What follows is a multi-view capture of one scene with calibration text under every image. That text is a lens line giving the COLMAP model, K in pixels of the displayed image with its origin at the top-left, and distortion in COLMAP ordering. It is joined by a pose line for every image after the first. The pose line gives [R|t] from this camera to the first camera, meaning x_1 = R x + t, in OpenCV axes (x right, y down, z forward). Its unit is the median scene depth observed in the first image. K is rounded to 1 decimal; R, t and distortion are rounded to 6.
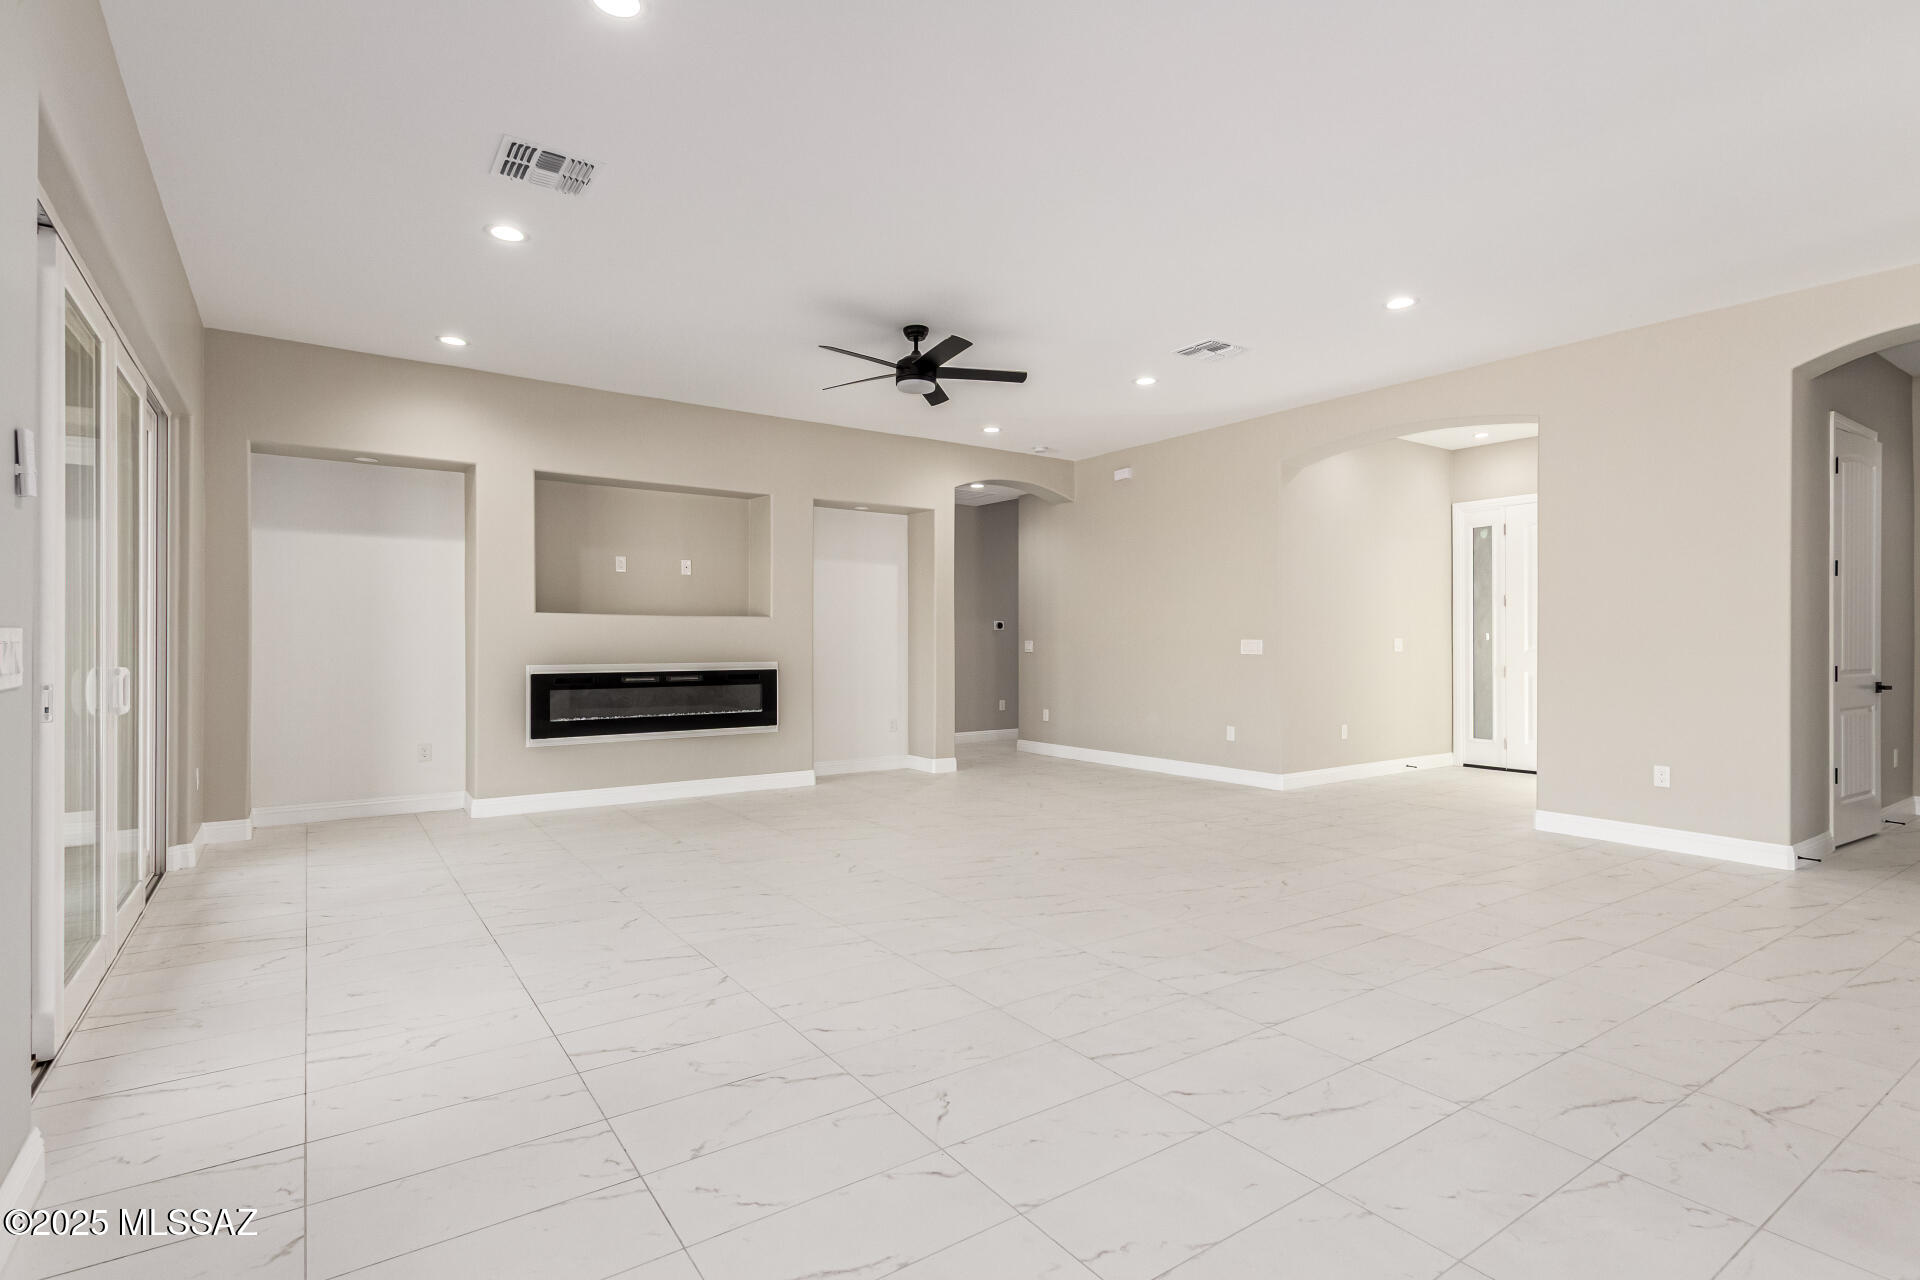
lens RADIAL K [[939.1, 0, 960.0], [0, 939.1, 640.0], [0, 0, 1]] dist [0.000587, 0.000174]
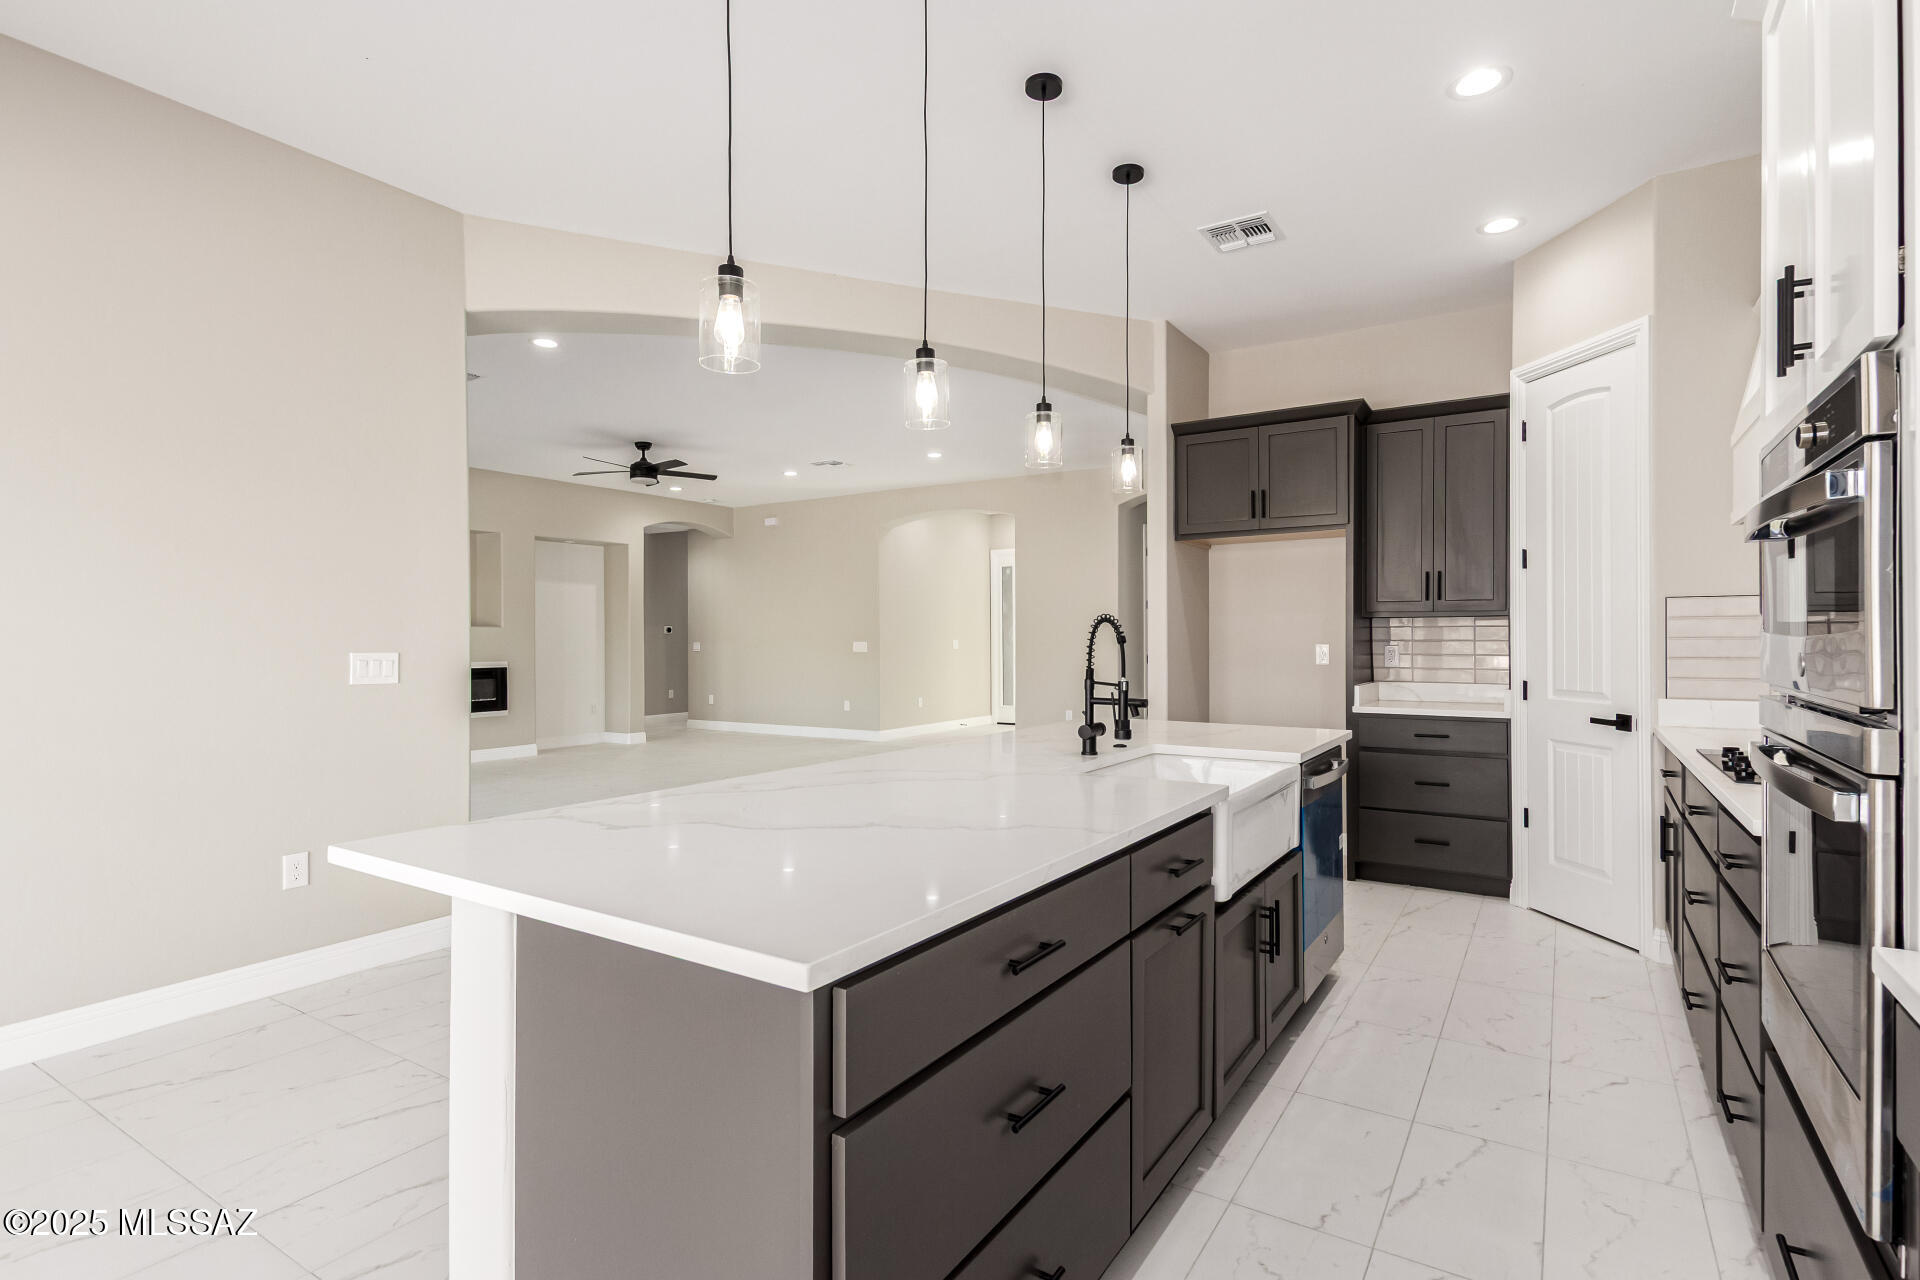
lens RADIAL K [[939.1, 0, 960.0], [0, 939.1, 640.0], [0, 0, 1]] dist [0.000587, 0.000174]
pose [[0.925663, -0.005686, 0.378307, -0.094539], [0.003688, 0.999975, 0.006008, -0.010580], [-0.378332, -0.004166, 0.925661, -0.390839]]
